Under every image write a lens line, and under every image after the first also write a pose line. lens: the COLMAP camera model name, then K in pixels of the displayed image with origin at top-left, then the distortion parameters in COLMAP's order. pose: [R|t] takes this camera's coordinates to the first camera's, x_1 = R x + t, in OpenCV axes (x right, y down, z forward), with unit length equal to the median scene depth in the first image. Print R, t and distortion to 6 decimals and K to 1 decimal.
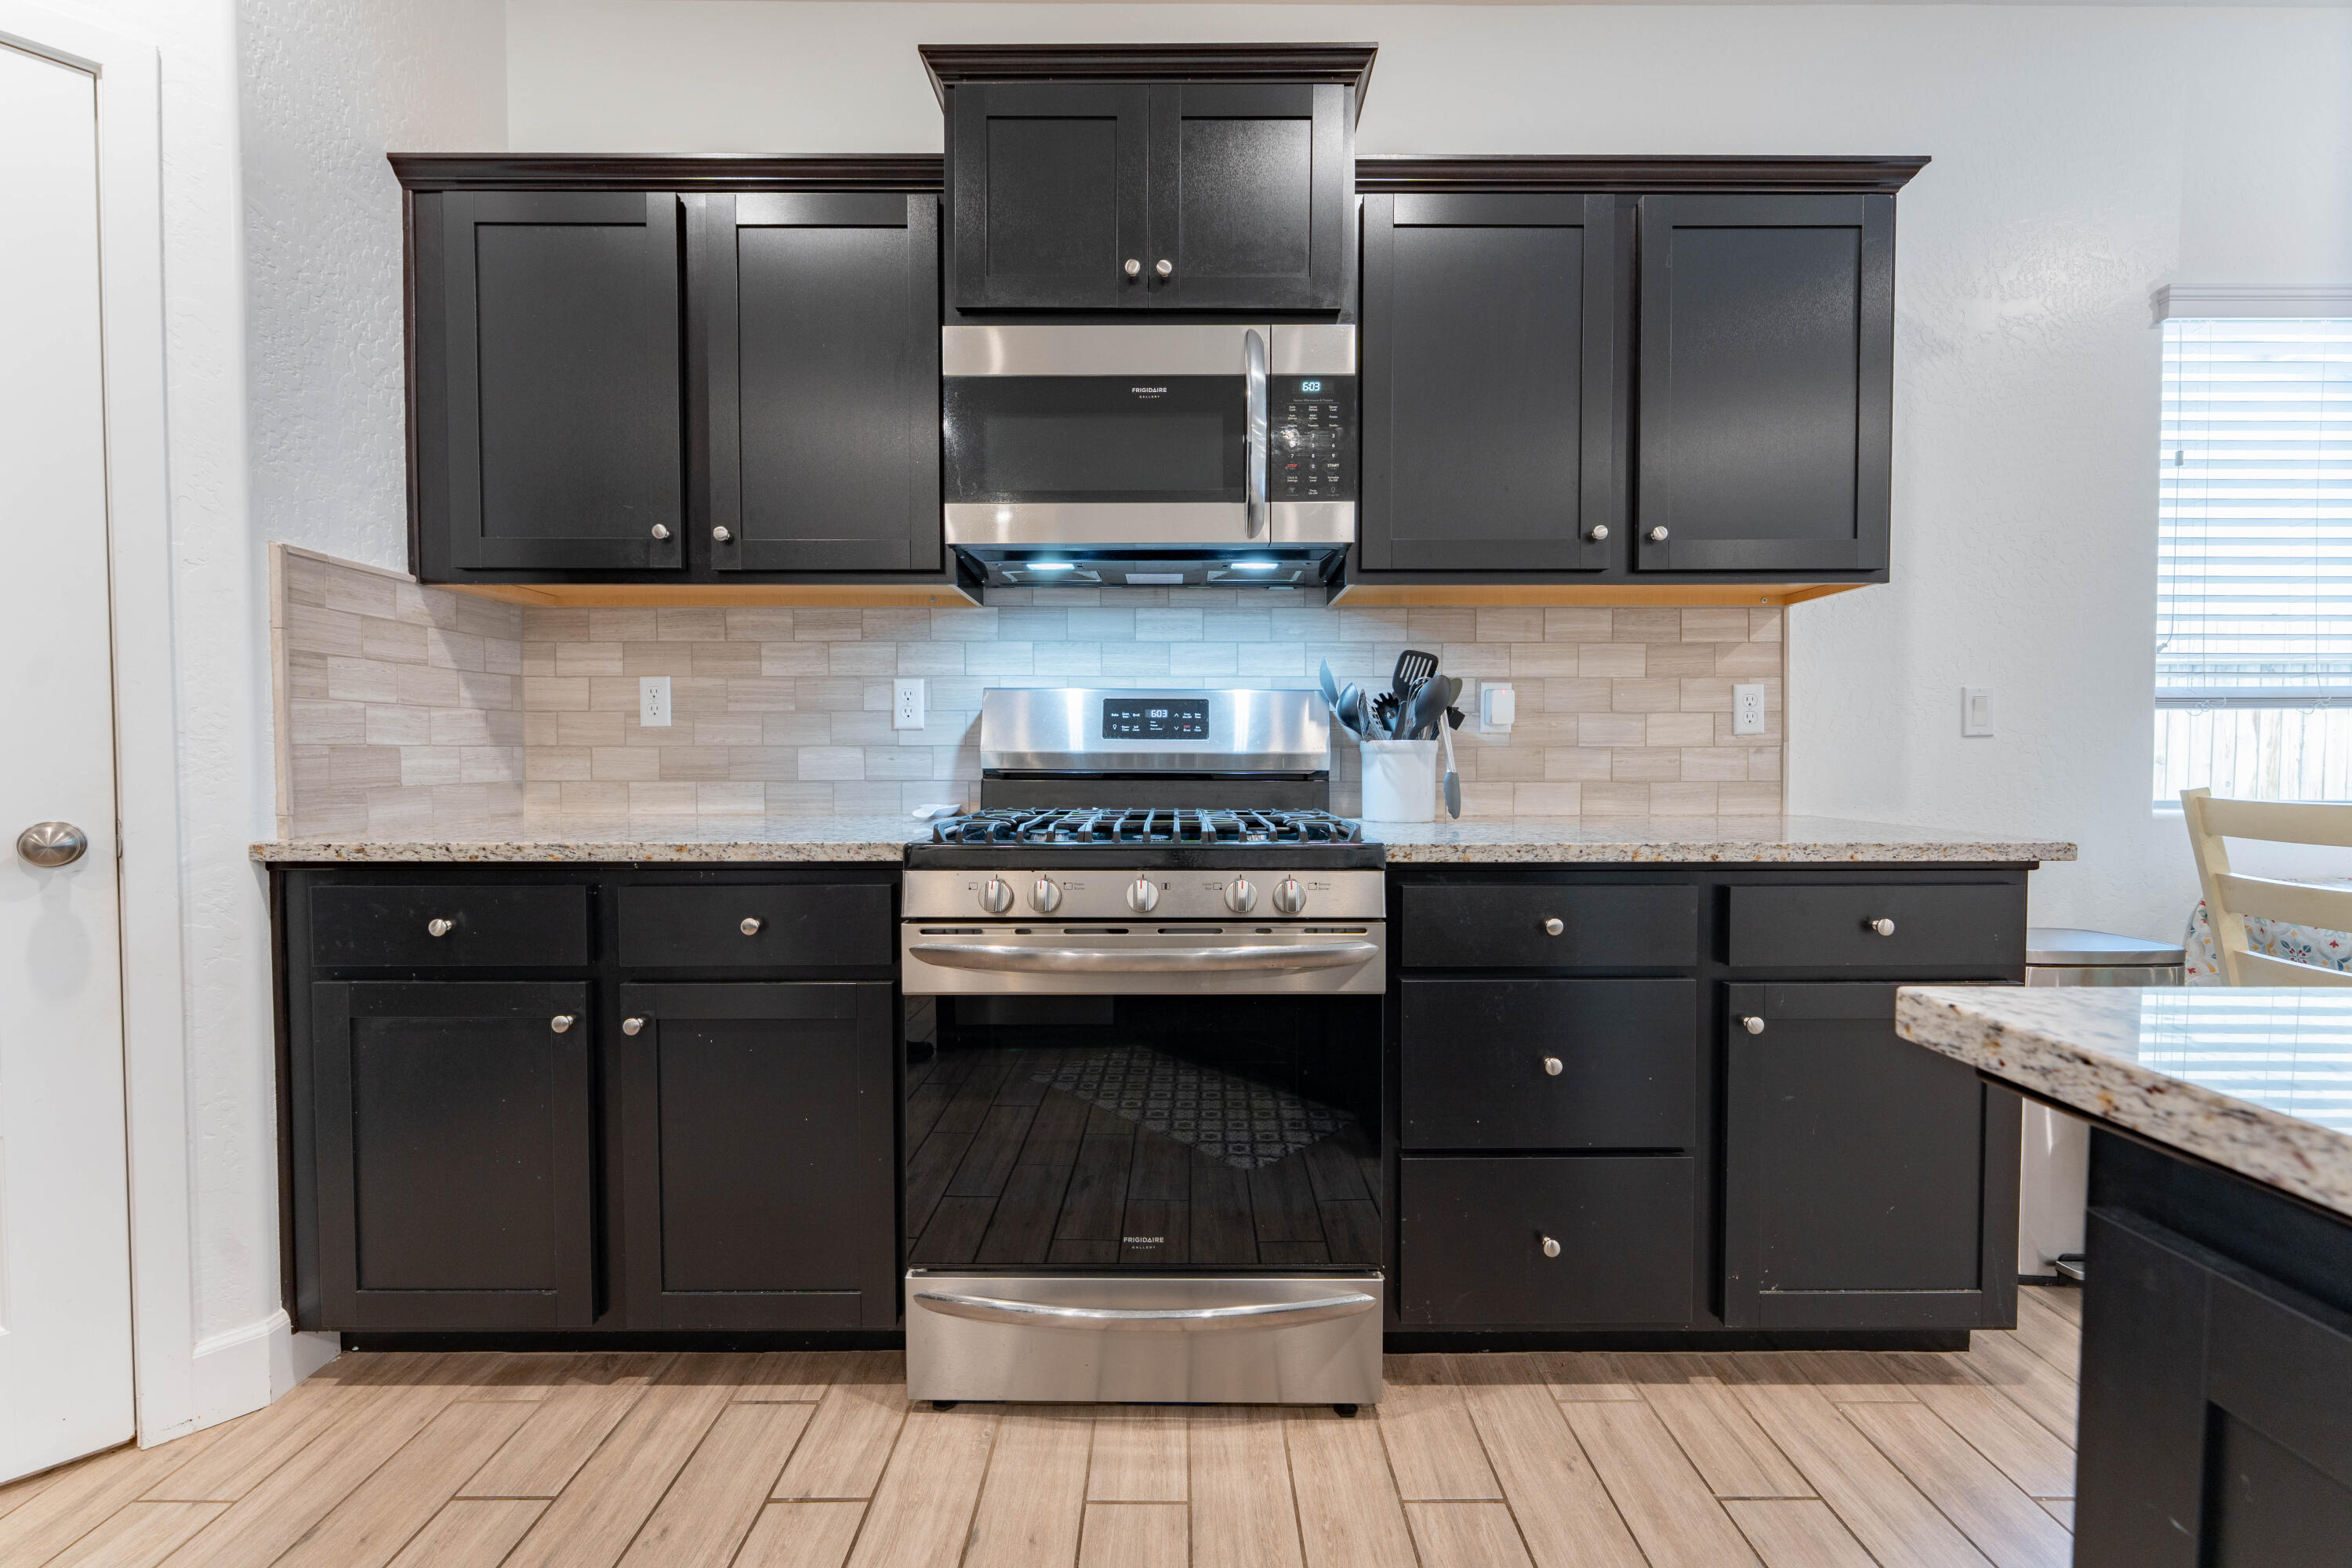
lens RADIAL K [[950.2, 0, 1183.8], [0, 950.2, 780.8], [0, 0, 1]] dist [-0.001370, -0.000185]
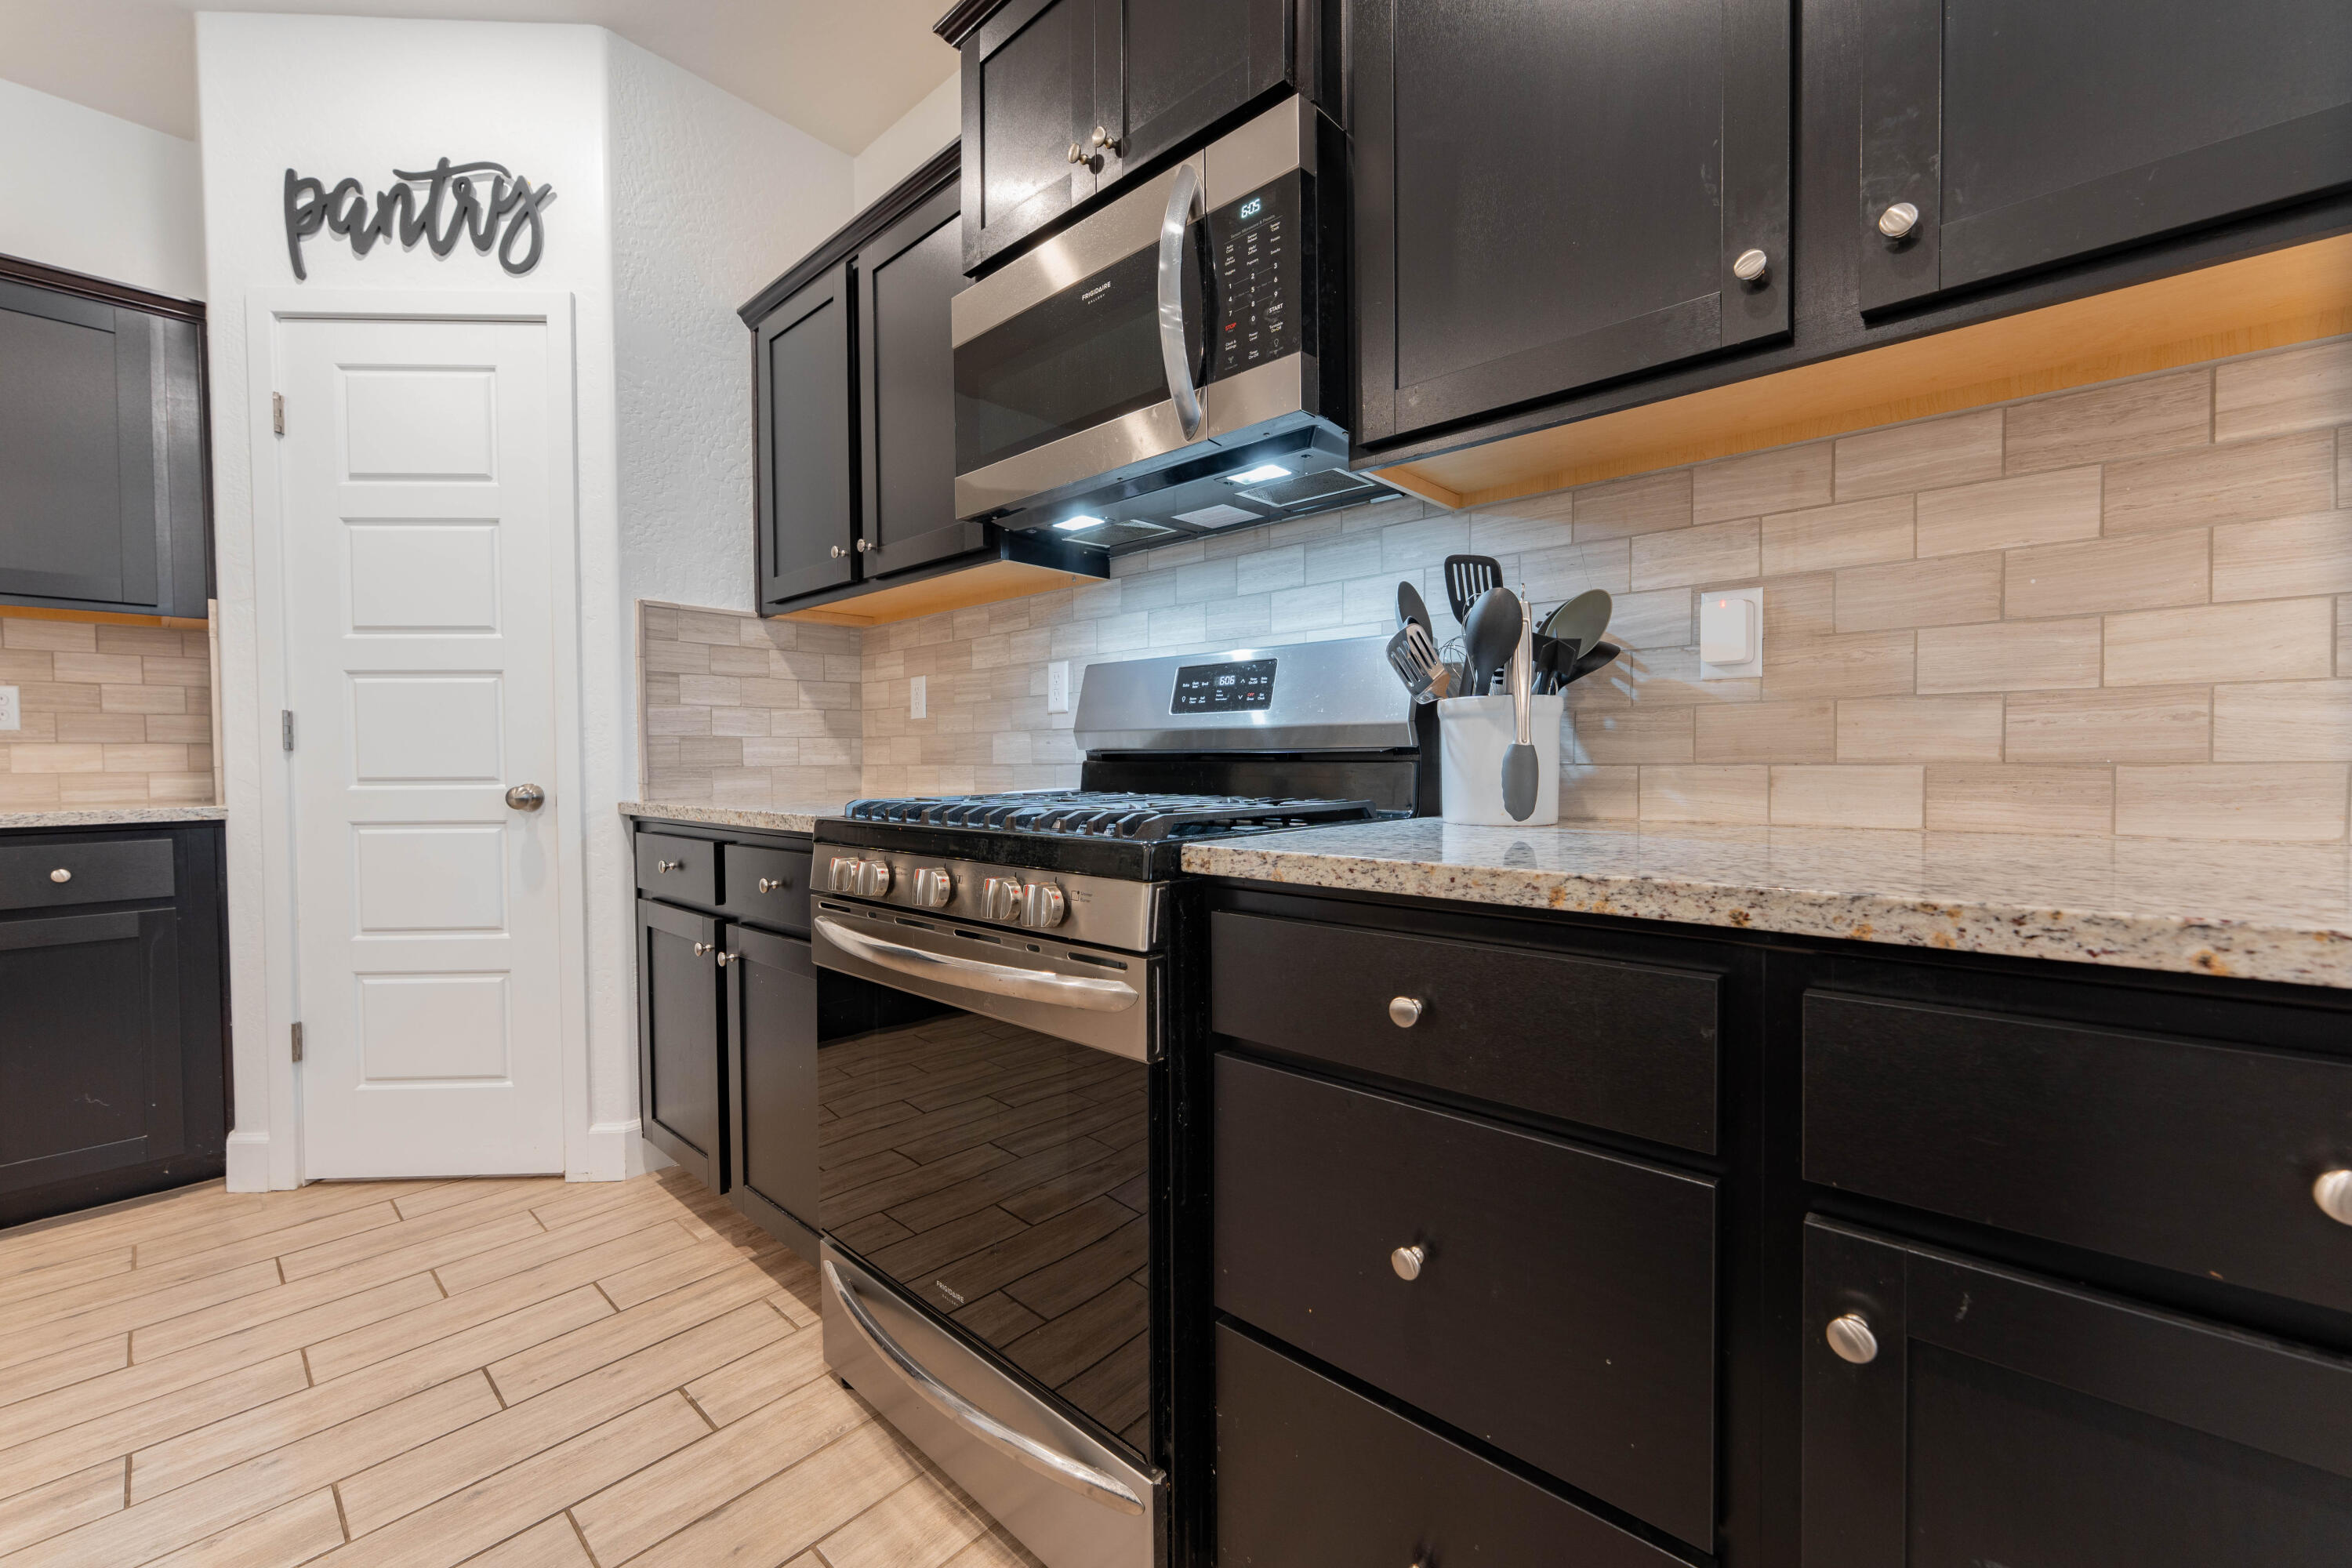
lens RADIAL K [[940.5, 0, 1168.5], [0, 940.5, 781.3], [0, 0, 1]] dist [-0.000453, 0.000093]
pose [[0.731703, 0.010378, -0.681545, 0.509767], [-0.011460, 0.999930, 0.002923, 0.014863], [0.681528, 0.005671, 0.731770, 0.387989]]
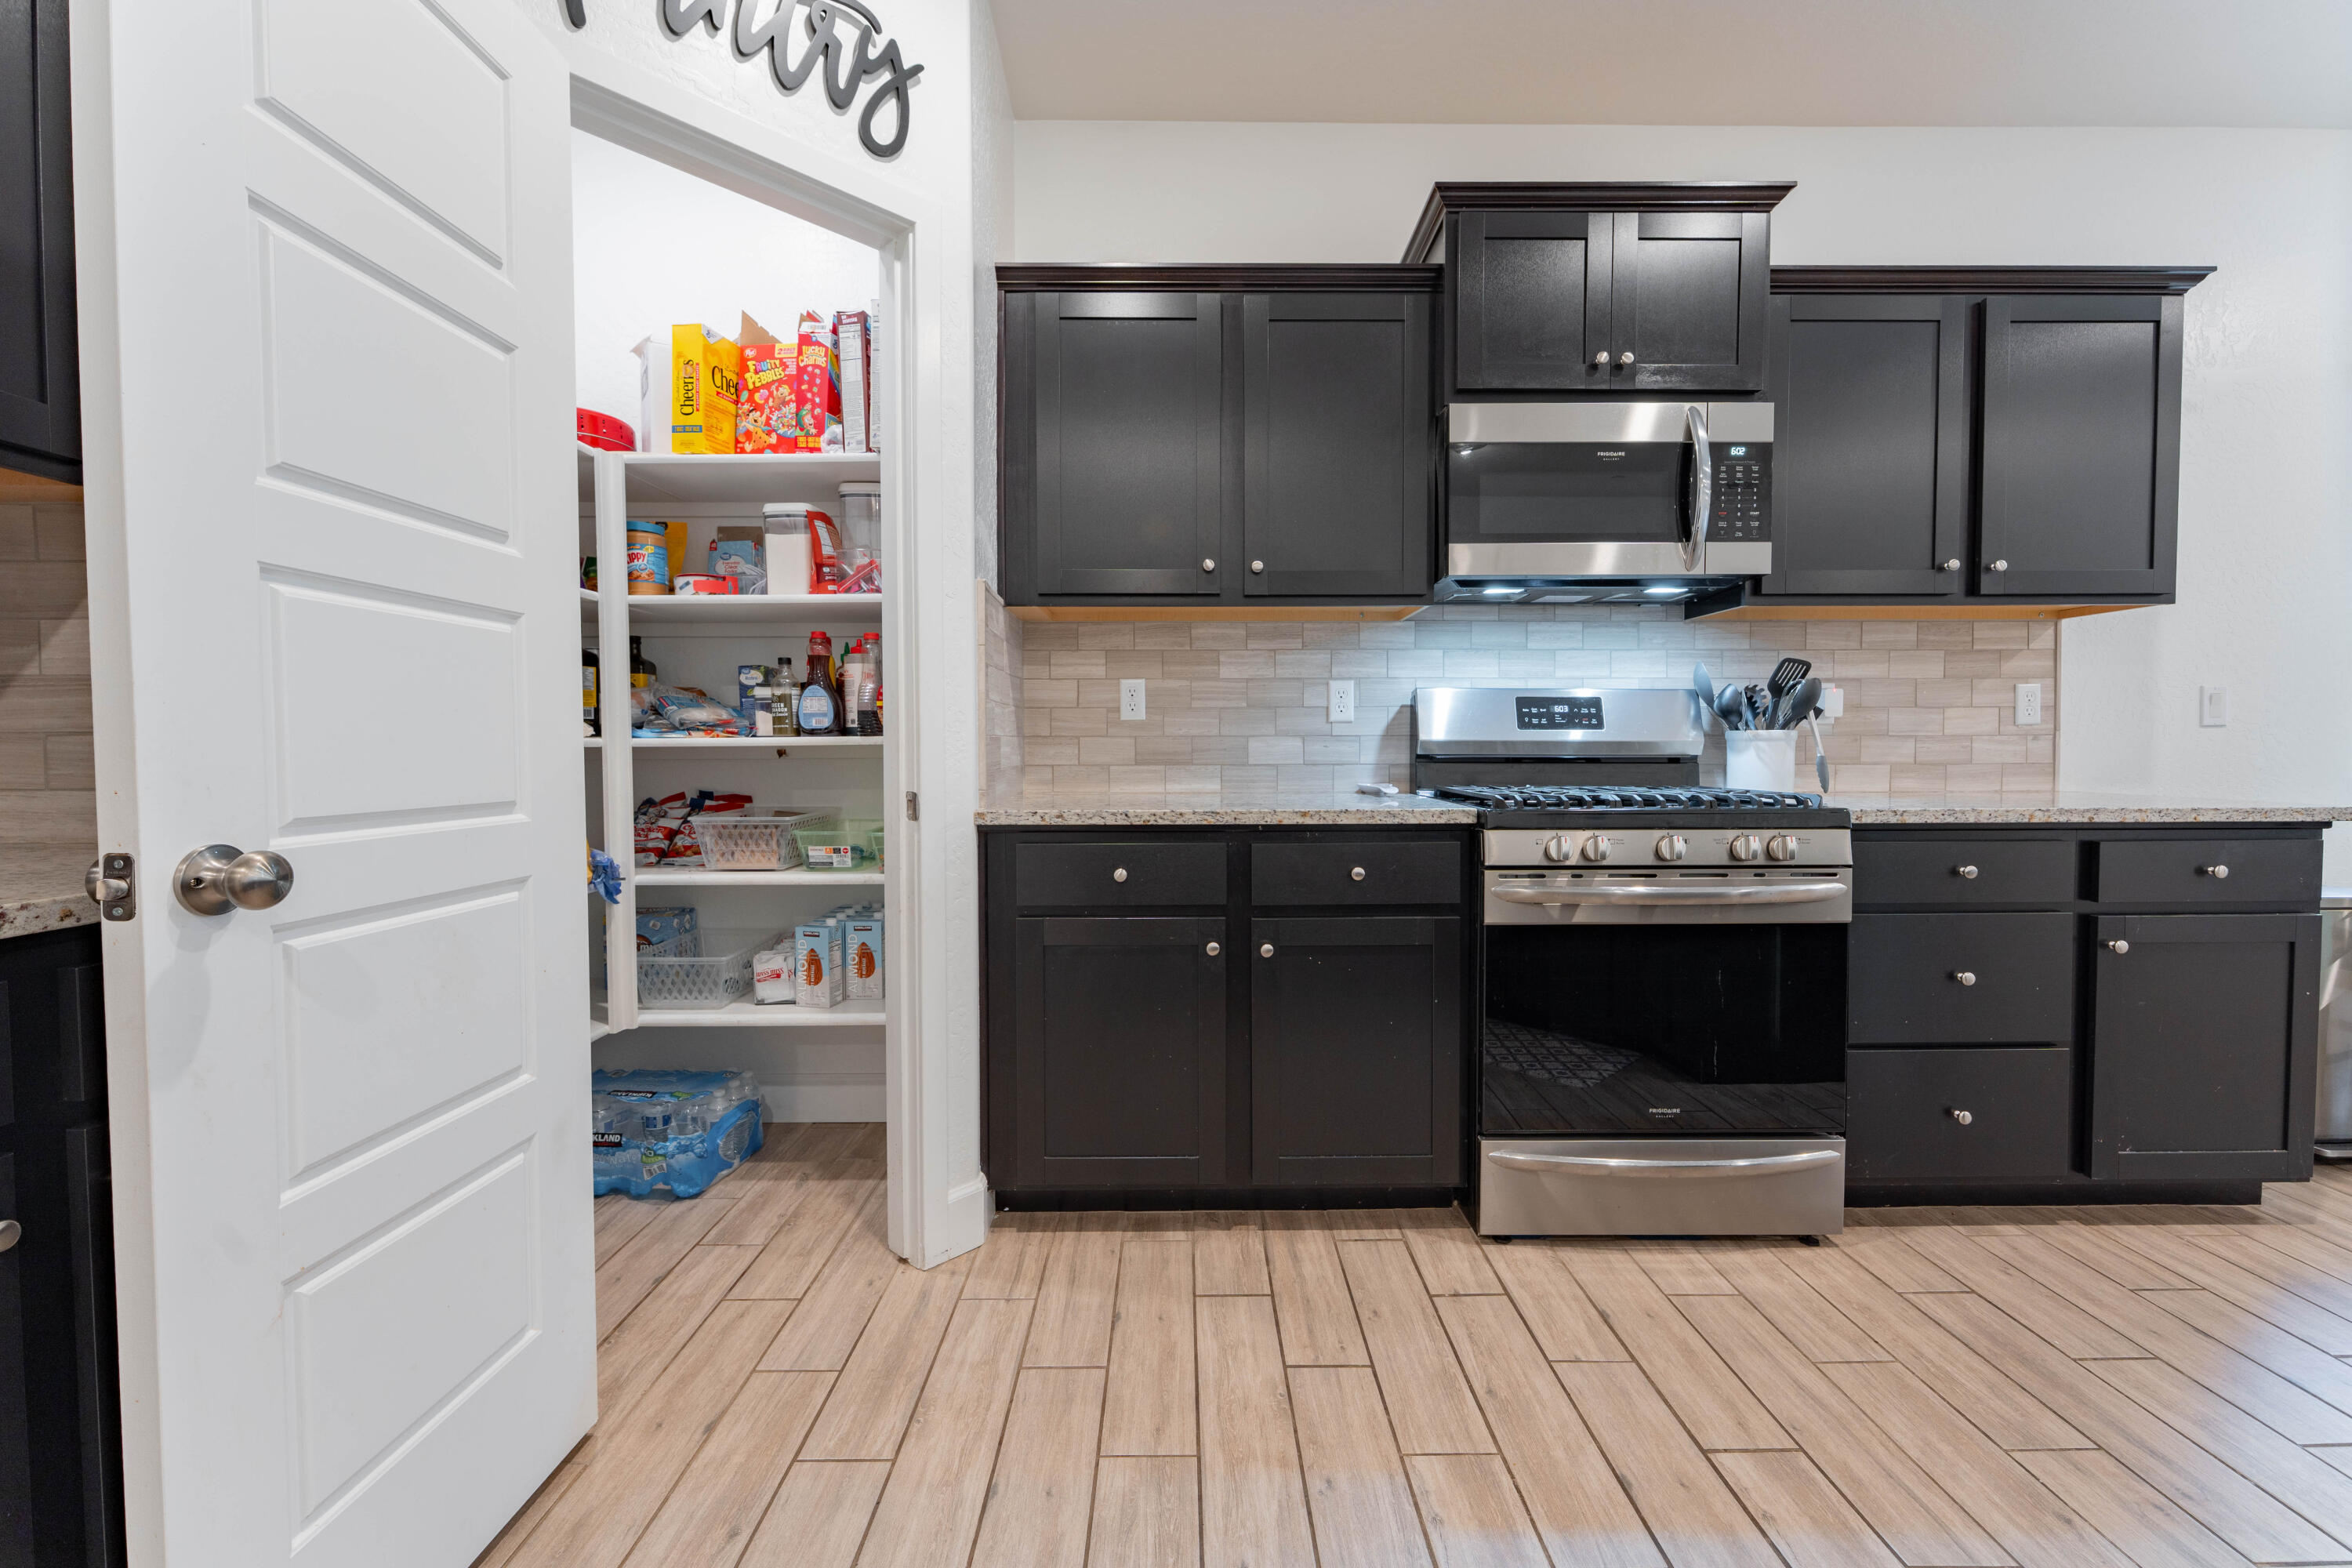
lens RADIAL K [[953.9, 0, 1185.4], [0, 953.9, 775.3], [0, 0, 1]] dist [-0.001885, -0.000141]
pose [[0.999983, -0.002190, 0.005420, -0.538460], [0.002171, 0.999992, 0.003364, 0.010091], [-0.005427, -0.003352, 0.999980, -0.236650]]
